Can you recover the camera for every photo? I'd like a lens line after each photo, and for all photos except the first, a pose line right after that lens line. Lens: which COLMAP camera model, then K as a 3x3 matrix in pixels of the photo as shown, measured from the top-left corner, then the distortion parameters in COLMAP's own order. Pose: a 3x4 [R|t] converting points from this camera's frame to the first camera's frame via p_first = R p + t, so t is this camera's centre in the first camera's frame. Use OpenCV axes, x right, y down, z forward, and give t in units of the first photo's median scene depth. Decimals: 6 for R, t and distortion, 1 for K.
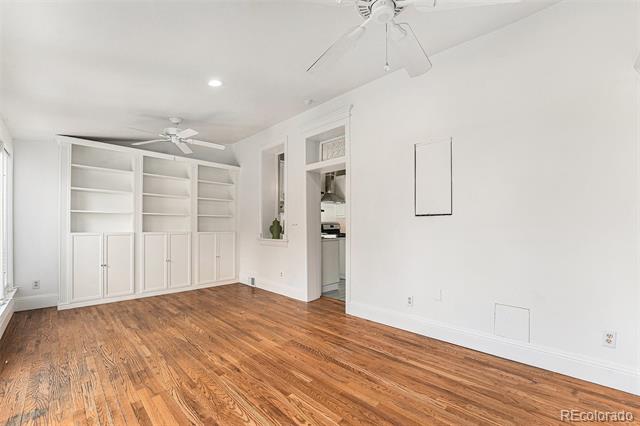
lens RADIAL K [[263.0, 0, 316.6], [0, 263.0, 220.7], [0, 0, 1]] dist [-0.023177, 0.000392]
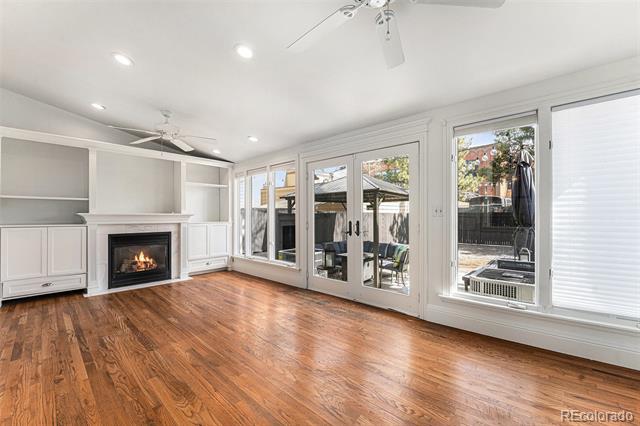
lens RADIAL K [[256.2, 0, 332.2], [0, 256.2, 214.2], [0, 0, 1]] dist [0.000897, 0.000337]
pose [[-0.995807, 0.005914, -0.091287, -0.460986], [0.007527, 0.999821, -0.017341, 0.027556], [0.091169, -0.017955, -0.995674, 1.434440]]
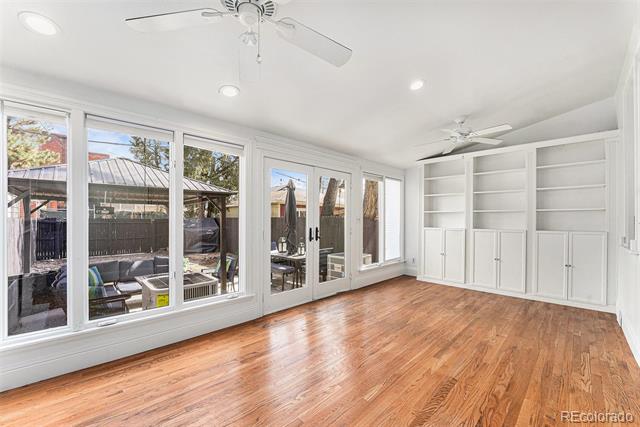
lens RADIAL K [[256.2, 0, 332.2], [0, 256.2, 214.7], [0, 0, 1]] dist [0.000897, 0.000337]
pose [[0.040802, -0.030202, -0.998711, 0.467341], [0.010882, 0.999497, -0.029782, 0.014646], [0.999108, -0.009653, 0.041110, 0.482486]]
